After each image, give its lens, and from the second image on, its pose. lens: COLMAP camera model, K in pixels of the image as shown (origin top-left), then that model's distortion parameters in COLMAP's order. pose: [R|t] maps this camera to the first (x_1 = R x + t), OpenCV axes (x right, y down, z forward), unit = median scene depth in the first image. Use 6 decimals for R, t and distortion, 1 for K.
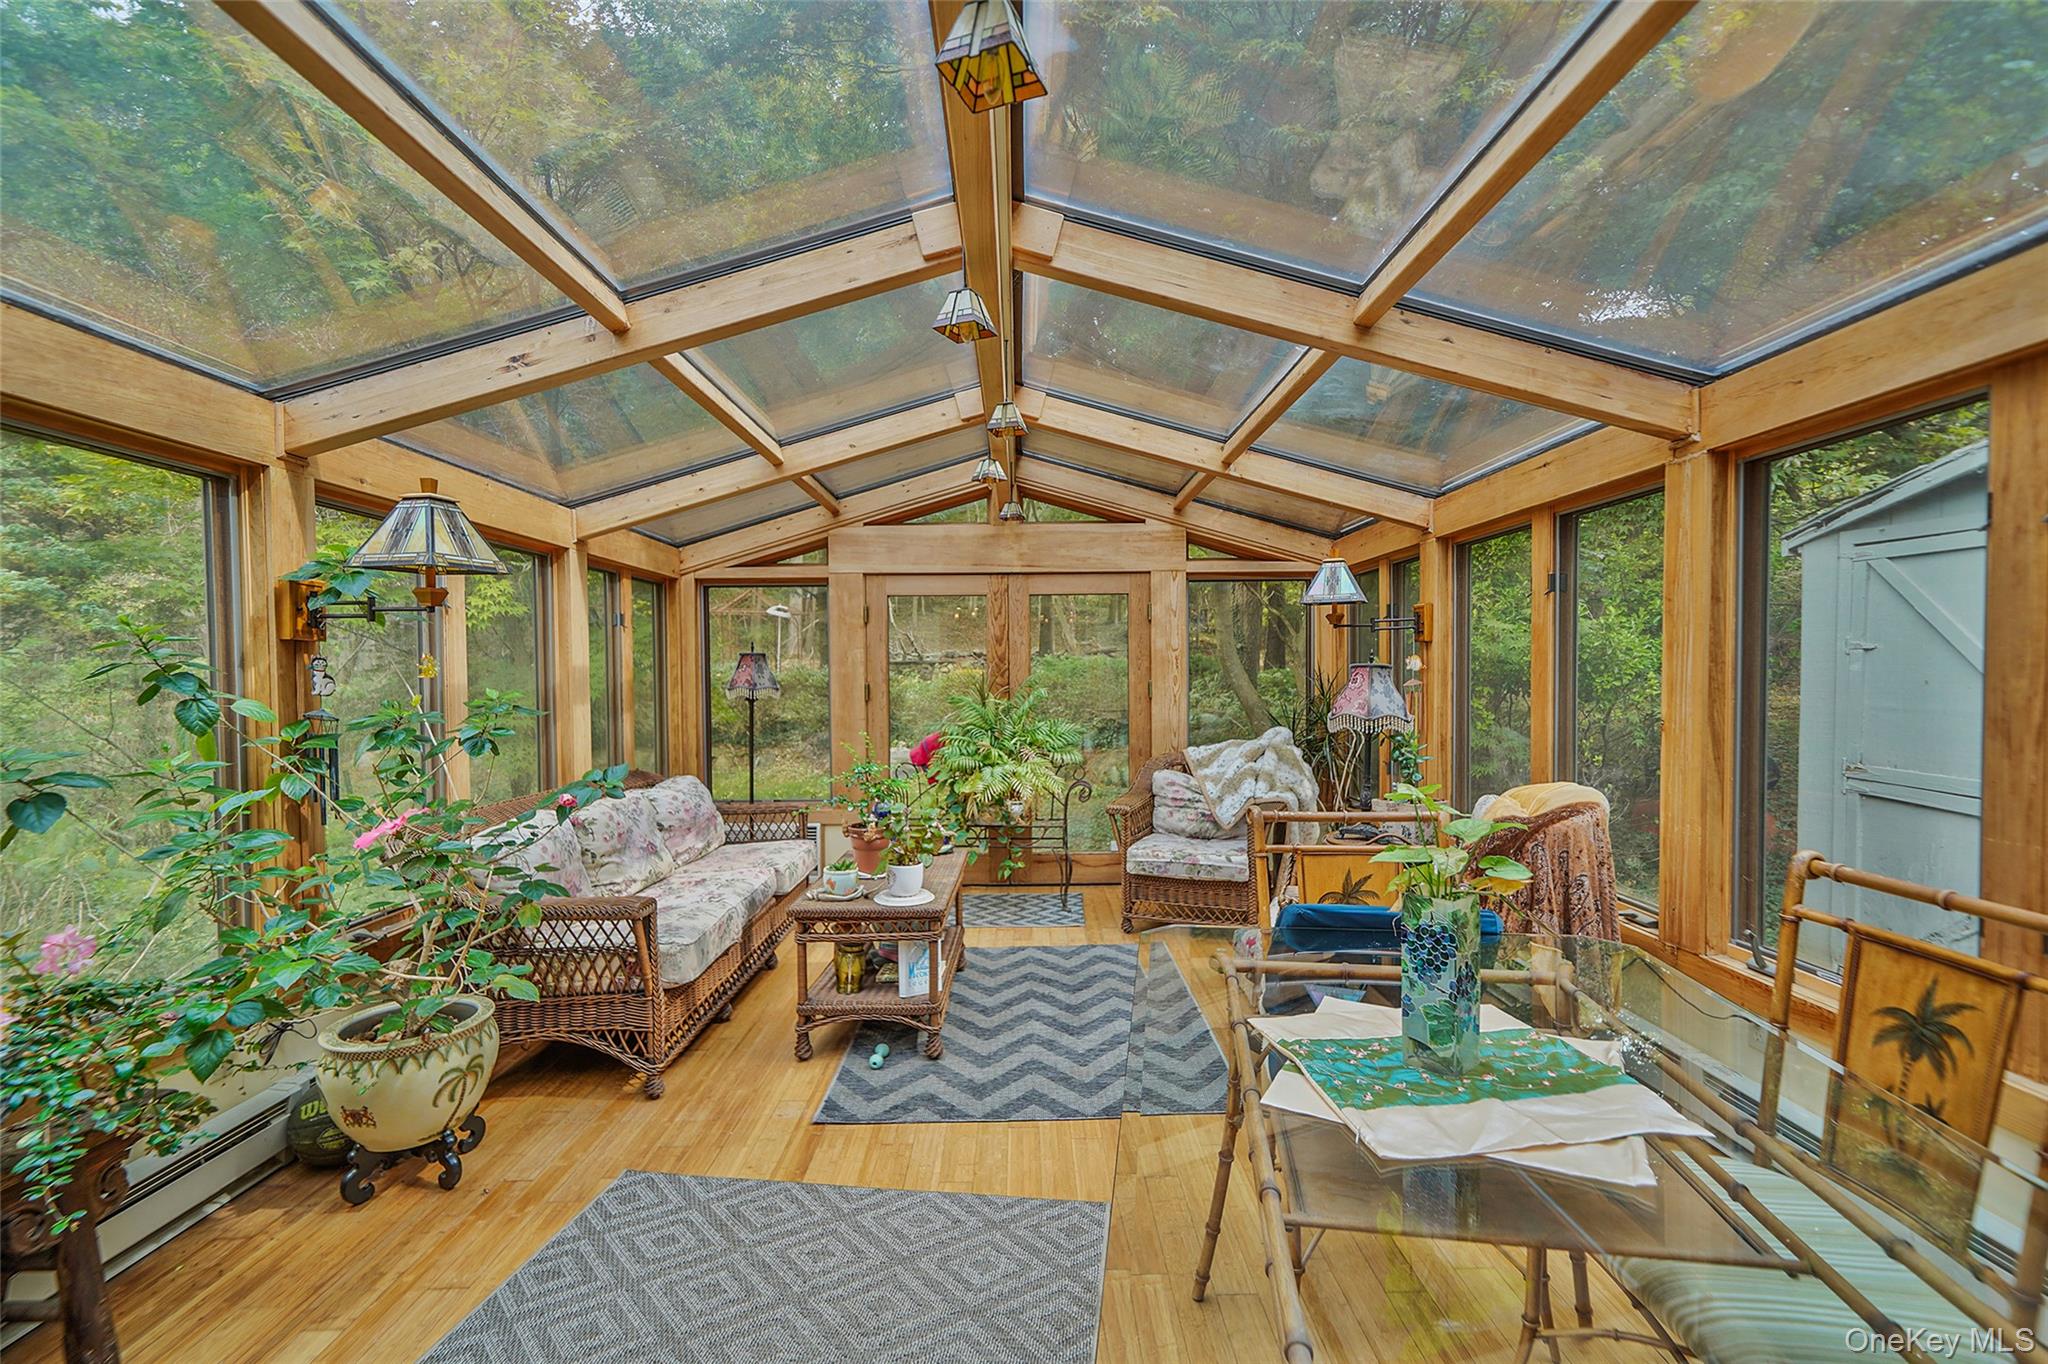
lens RADIAL K [[885.8, 0, 1030.1], [0, 885.8, 689.5], [0, 0, 1]] dist [0.000160, 0.000760]
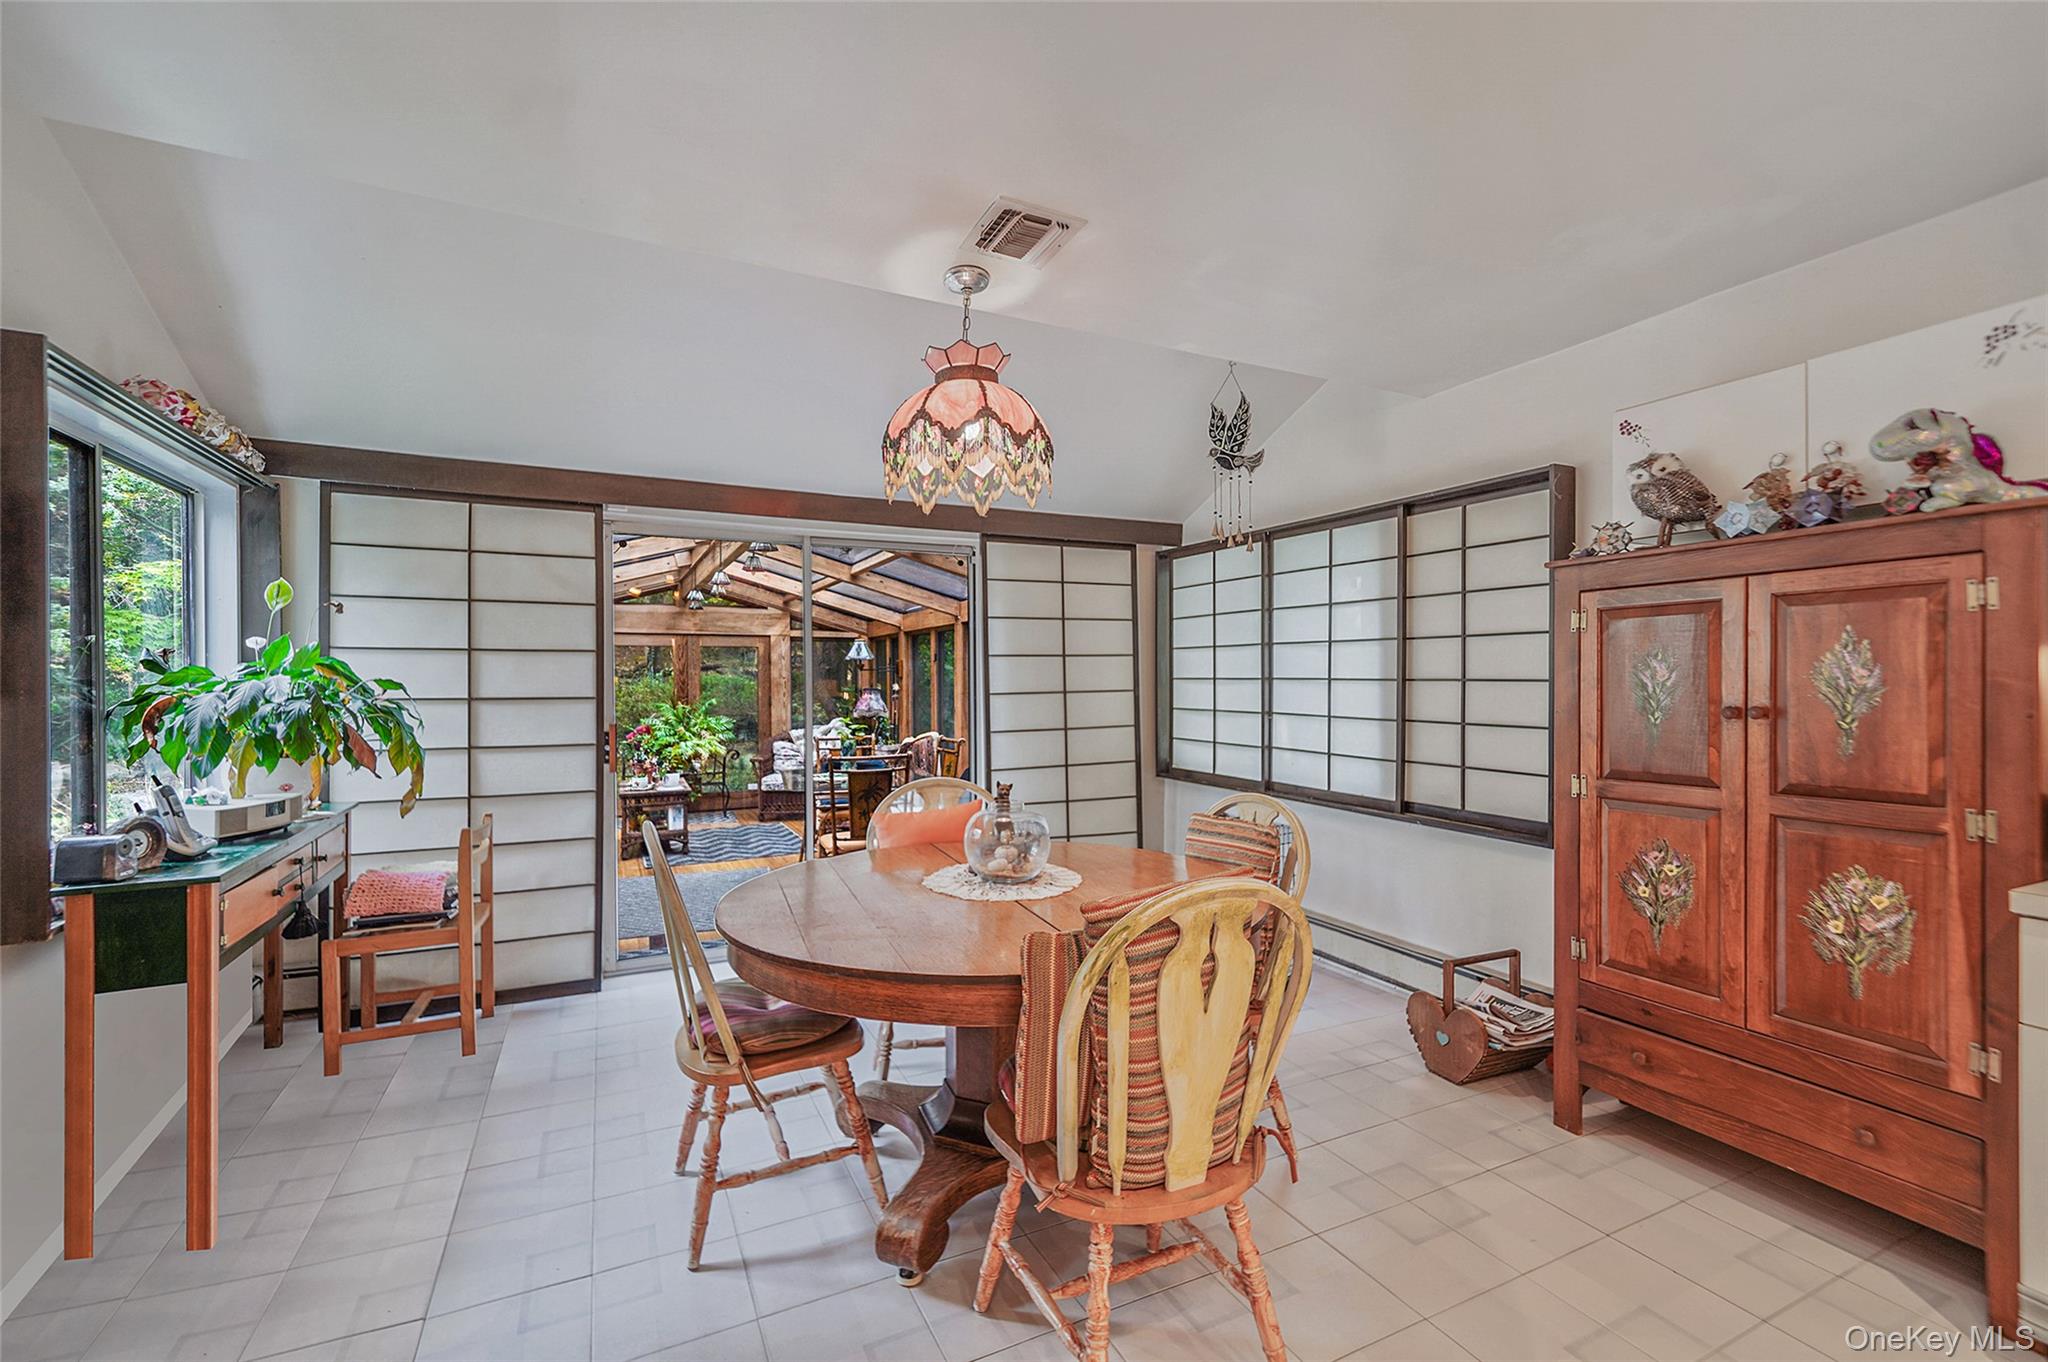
lens RADIAL K [[885.8, 0, 1034.4], [0, 885.8, 684.8], [0, 0, 1]] dist [0.000160, 0.000760]
pose [[0.899062, 0.001517, 0.437819, -0.198527], [0.007031, 0.999815, -0.017902, 0.005803], [-0.437765, 0.019173, 0.898885, -1.005007]]
